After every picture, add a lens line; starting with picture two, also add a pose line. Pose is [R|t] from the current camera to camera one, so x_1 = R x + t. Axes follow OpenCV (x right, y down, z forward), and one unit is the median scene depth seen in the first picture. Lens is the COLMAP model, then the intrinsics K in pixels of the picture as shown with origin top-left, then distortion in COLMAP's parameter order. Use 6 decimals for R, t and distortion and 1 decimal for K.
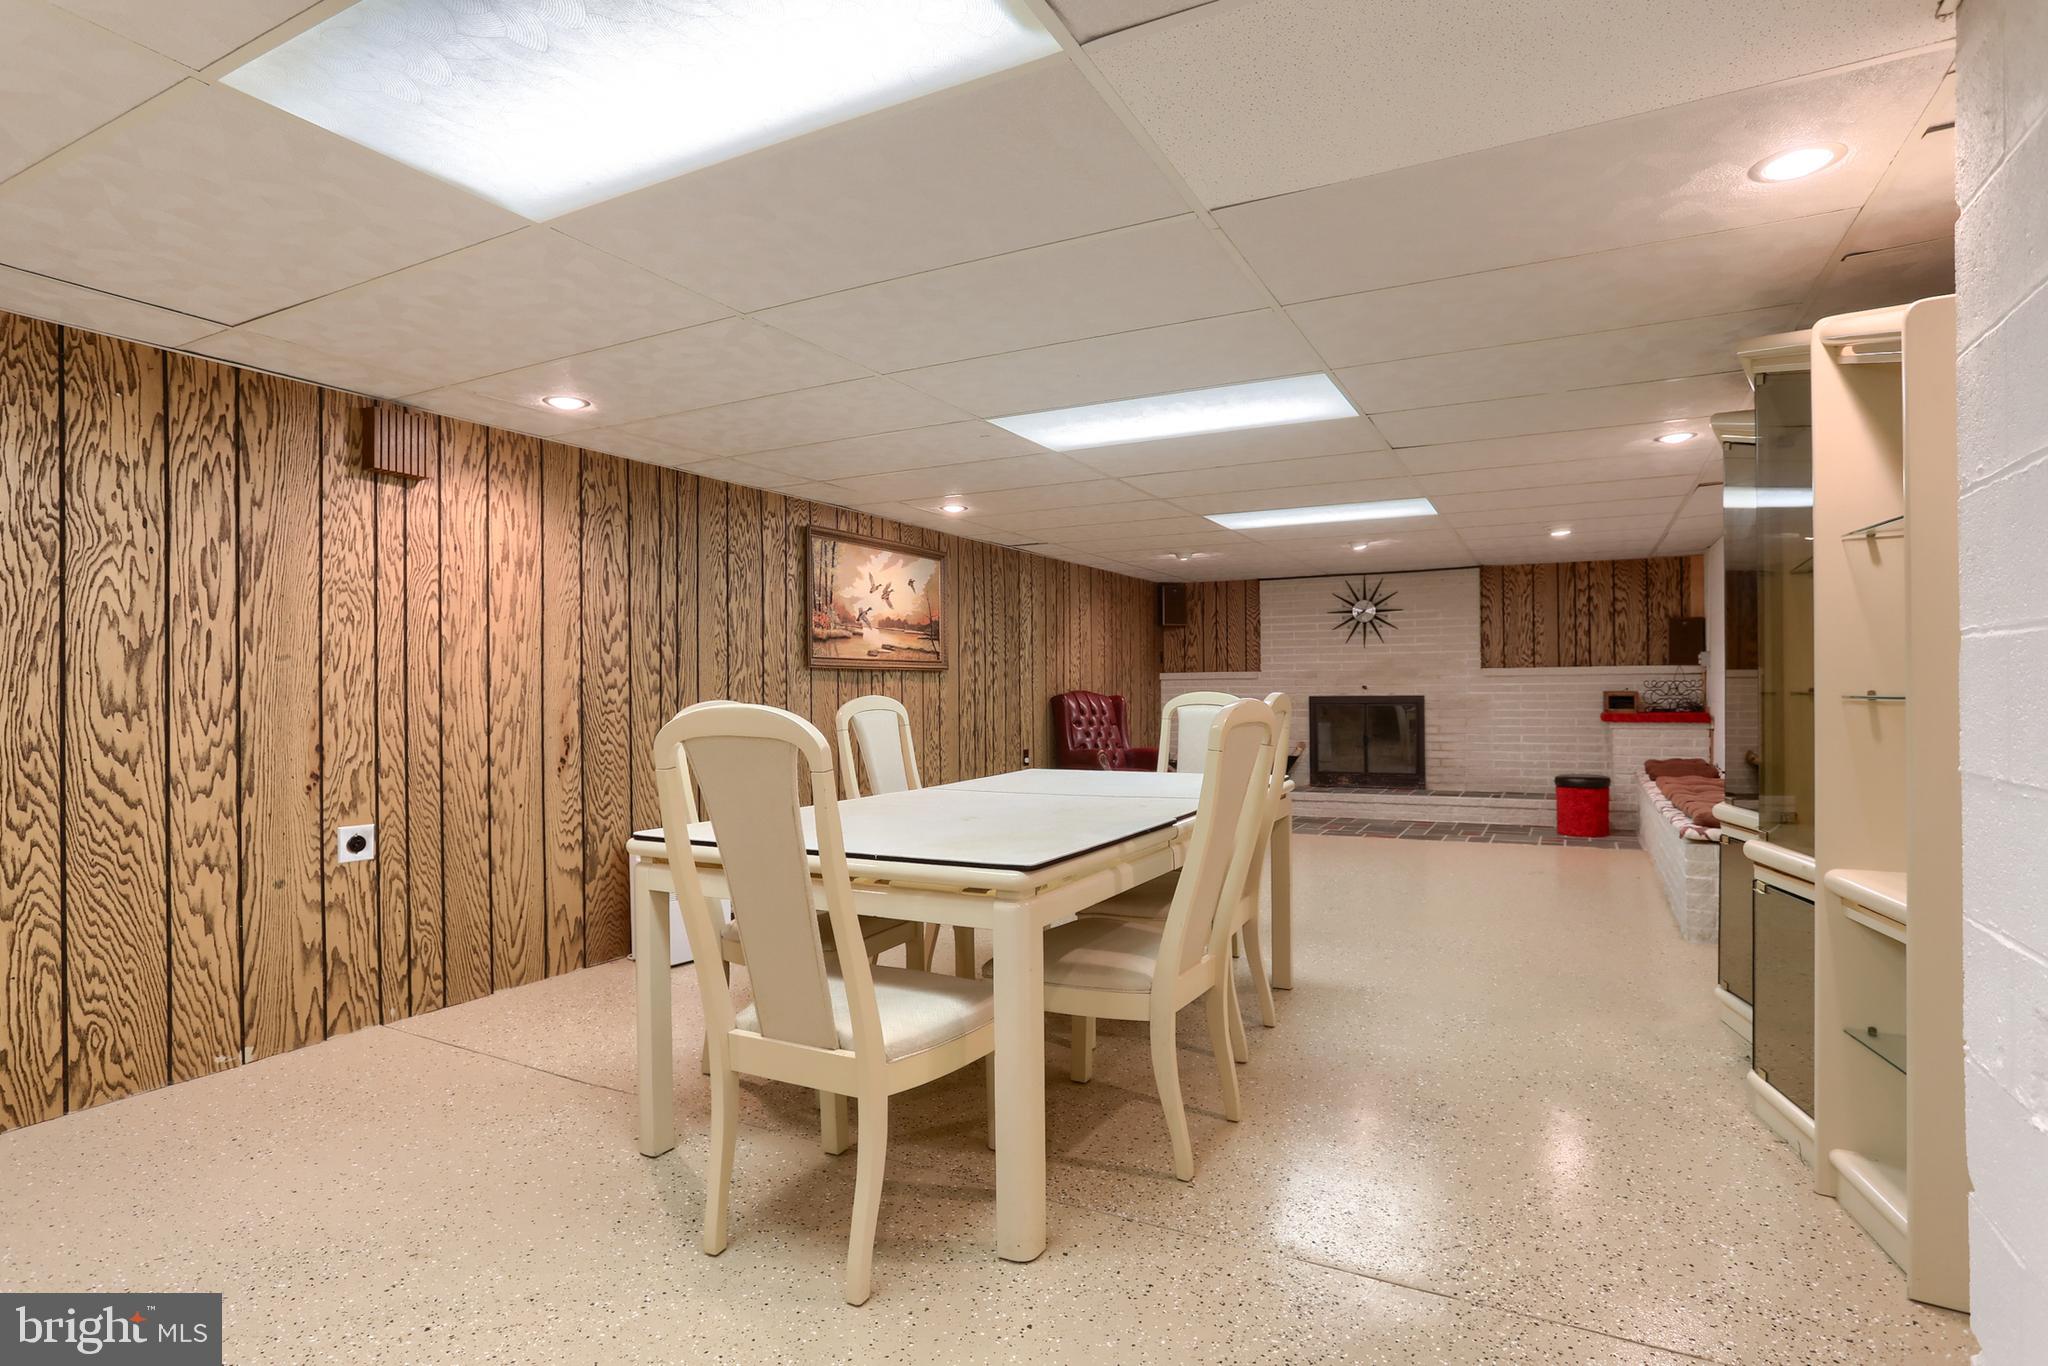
lens RADIAL K [[999.4, 0, 1119.1], [0, 999.4, 676.9], [0, 0, 1]] dist [-0.020340, 0.000277]
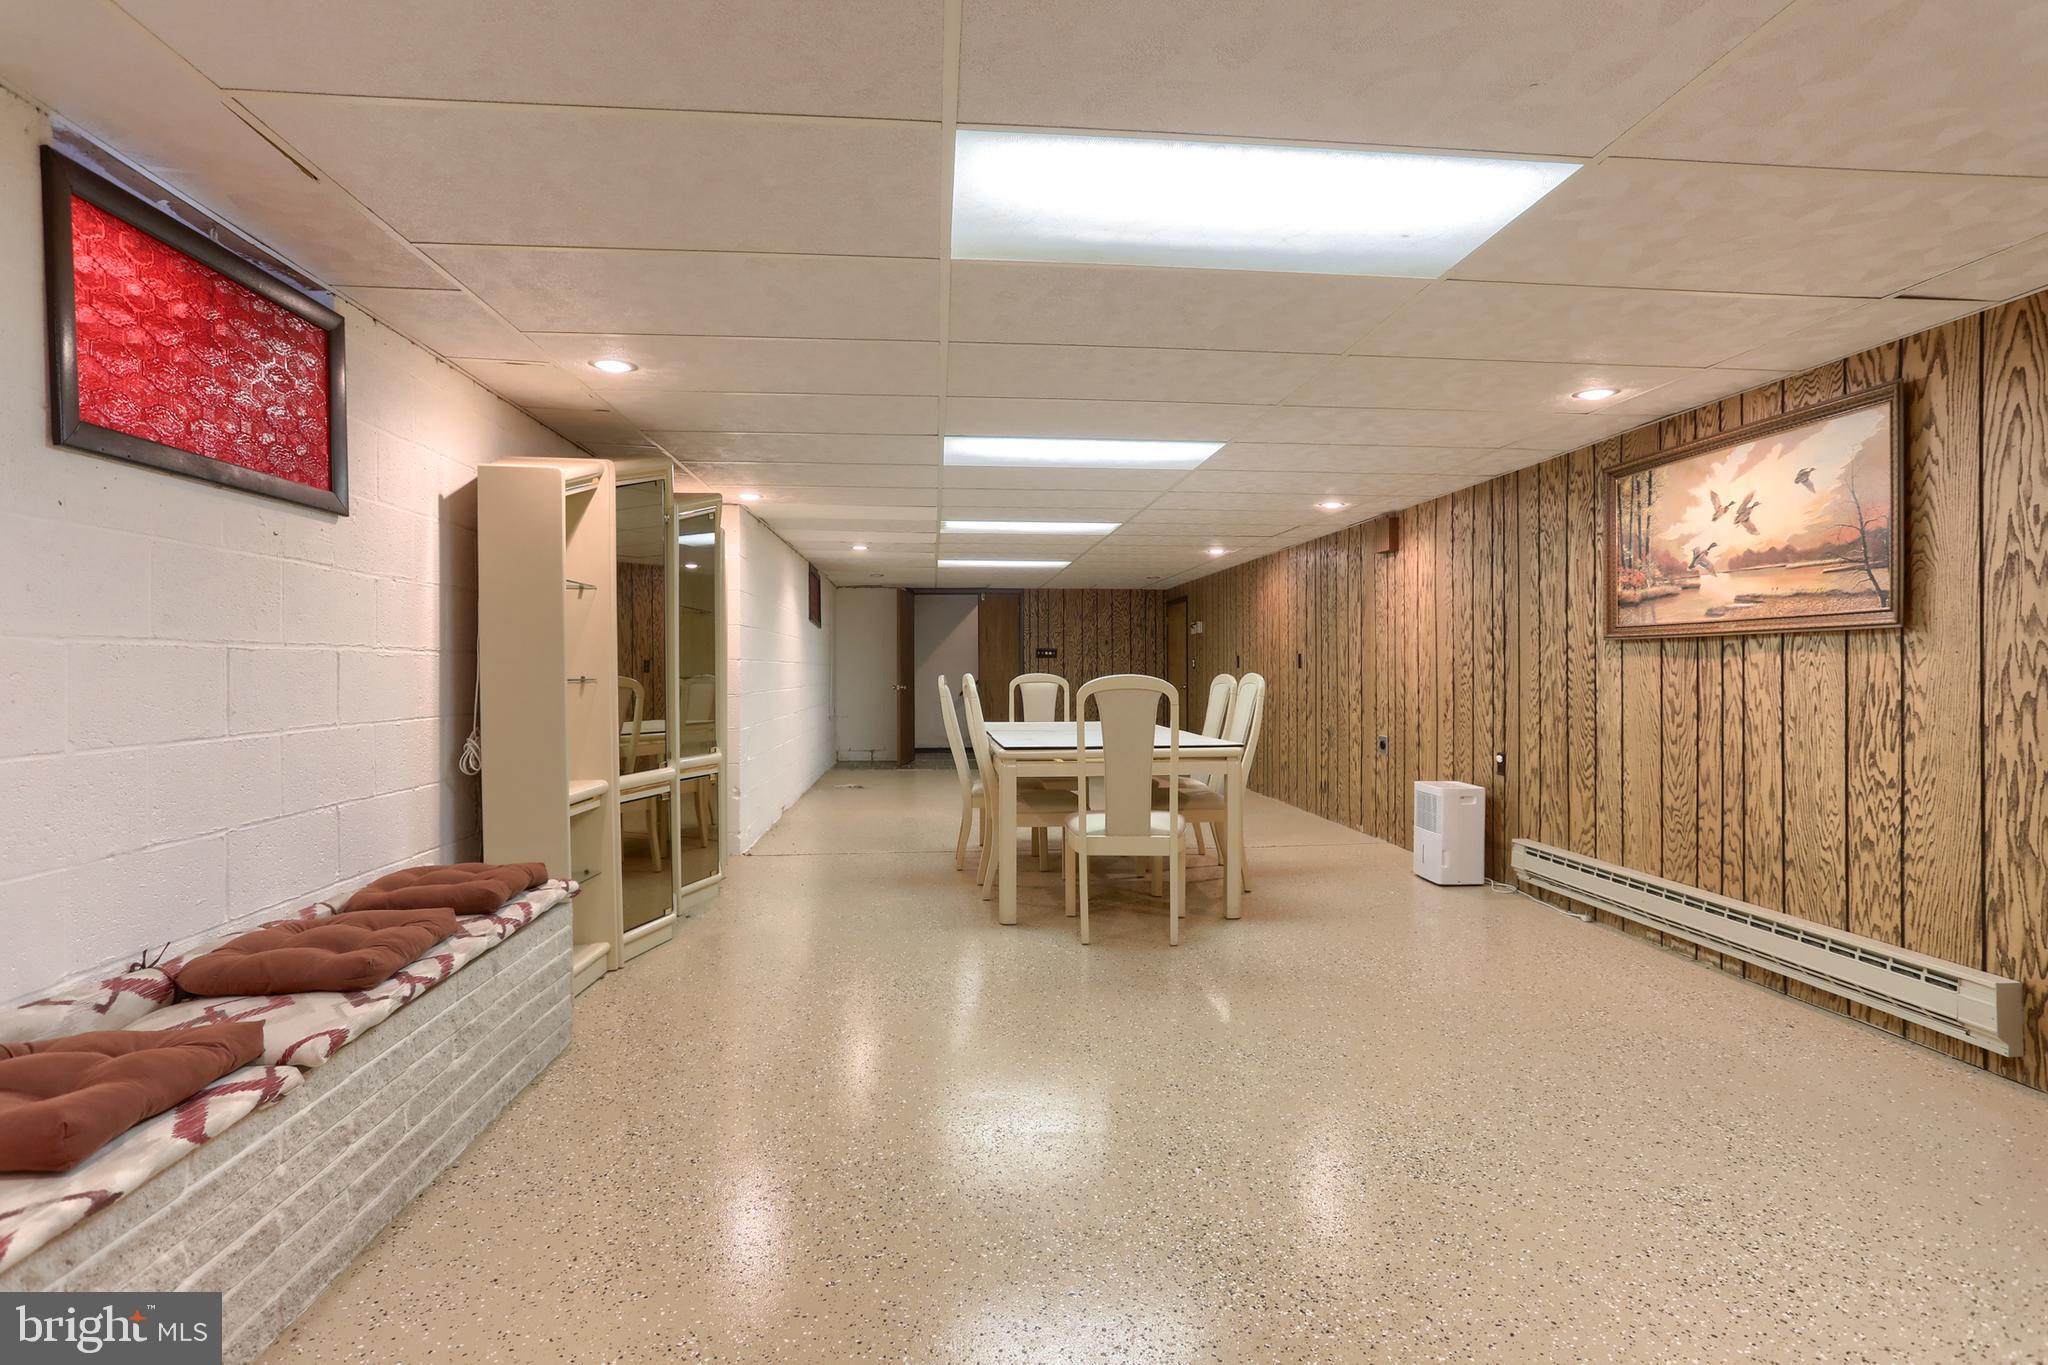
lens RADIAL K [[1026.1, 0, 1023.9], [0, 1026.1, 672.8], [0, 0, 1]] dist [-0.058860, 0.031272]
pose [[-0.866585, 0.018322, -0.498692, 0.514815], [0.022223, 0.999751, -0.001887, 0.008230], [0.498534, -0.012718, -0.866777, 1.440205]]
